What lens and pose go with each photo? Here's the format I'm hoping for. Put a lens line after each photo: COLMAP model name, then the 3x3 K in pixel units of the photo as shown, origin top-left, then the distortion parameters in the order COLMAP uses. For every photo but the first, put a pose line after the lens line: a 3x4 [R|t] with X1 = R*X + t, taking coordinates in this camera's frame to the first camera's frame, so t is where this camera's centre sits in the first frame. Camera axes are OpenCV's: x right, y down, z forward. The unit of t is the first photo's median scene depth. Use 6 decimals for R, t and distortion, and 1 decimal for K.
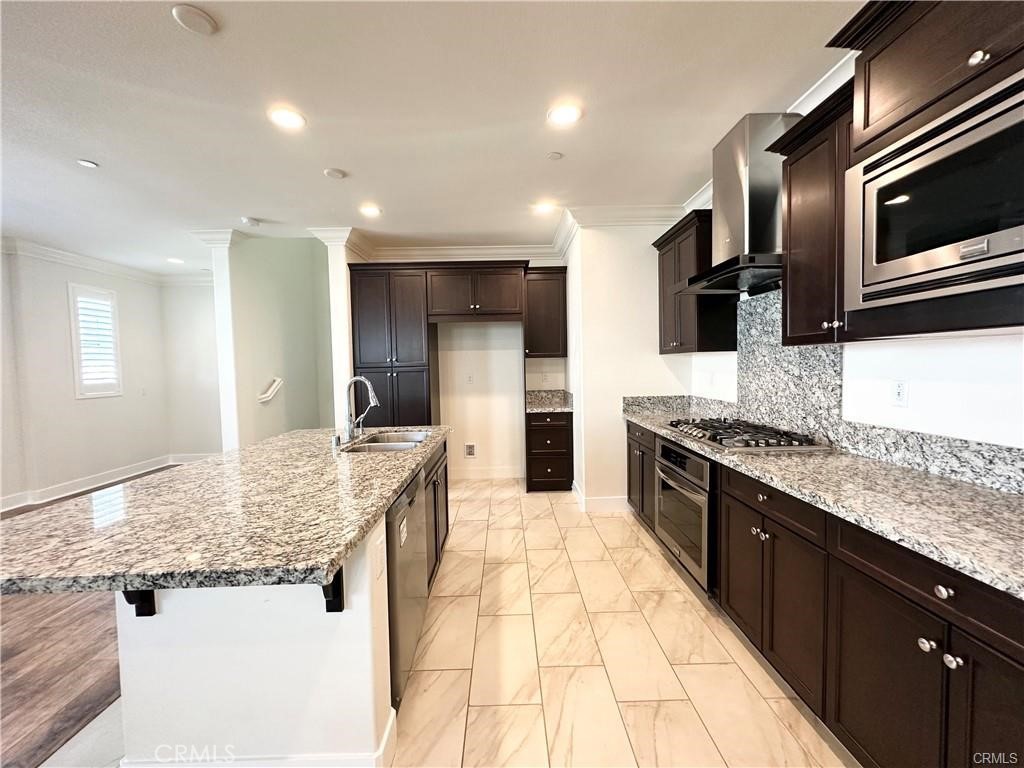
lens RADIAL K [[408.0, 0, 512.3], [0, 408.0, 384.5], [0, 0, 1]] dist [-0.002982, 0.000039]
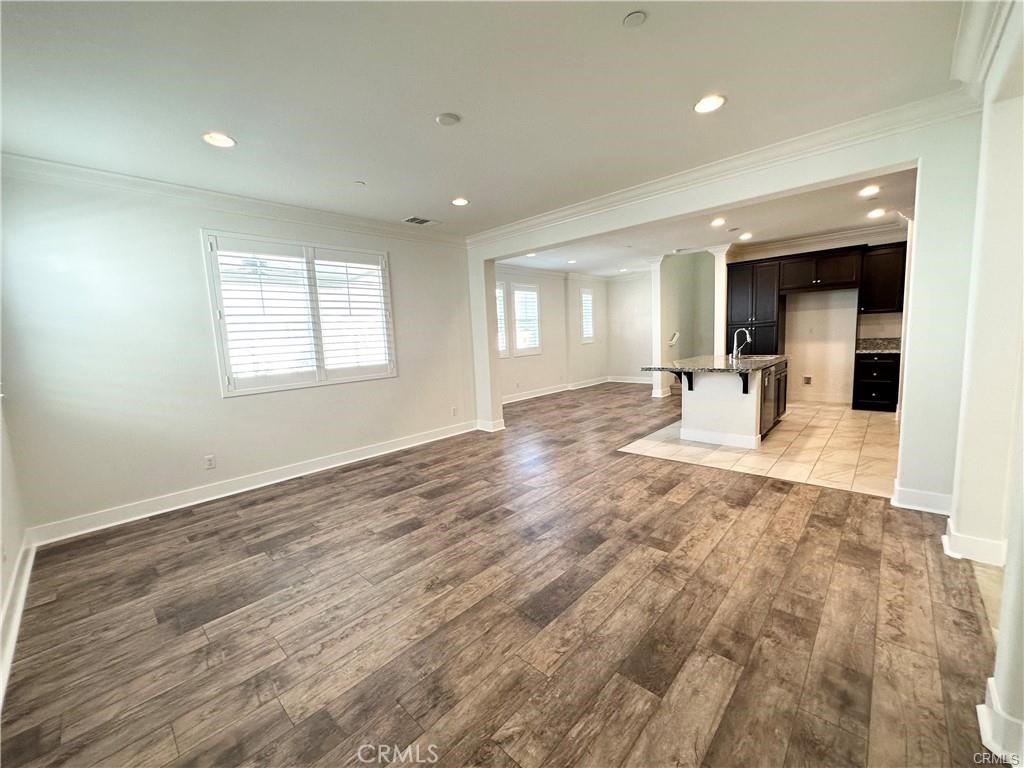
lens RADIAL K [[408.0, 0, 511.8], [0, 408.0, 380.8], [0, 0, 1]] dist [-0.002982, 0.000039]
pose [[0.718168, 0.065105, -0.692818, 0.253812], [-0.001751, 0.995780, 0.091759, 0.057041], [0.695868, -0.064685, 0.715251, -1.344897]]
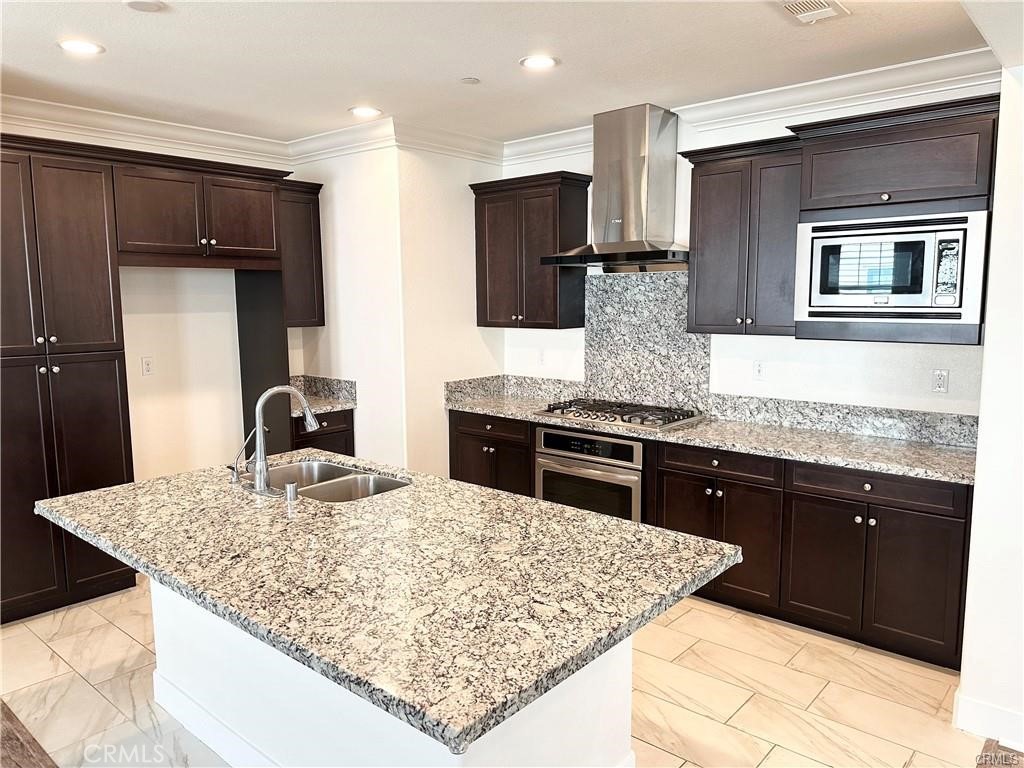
lens RADIAL K [[715.6, 0, 505.5], [0, 715.6, 390.0], [0, 0, 1]] dist [0.068387, -0.014468]
pose [[0.674827, -0.081220, 0.733493, -0.873538], [0.028311, 0.996043, 0.084246, -0.089069], [-0.737433, -0.036085, 0.674456, 0.005421]]
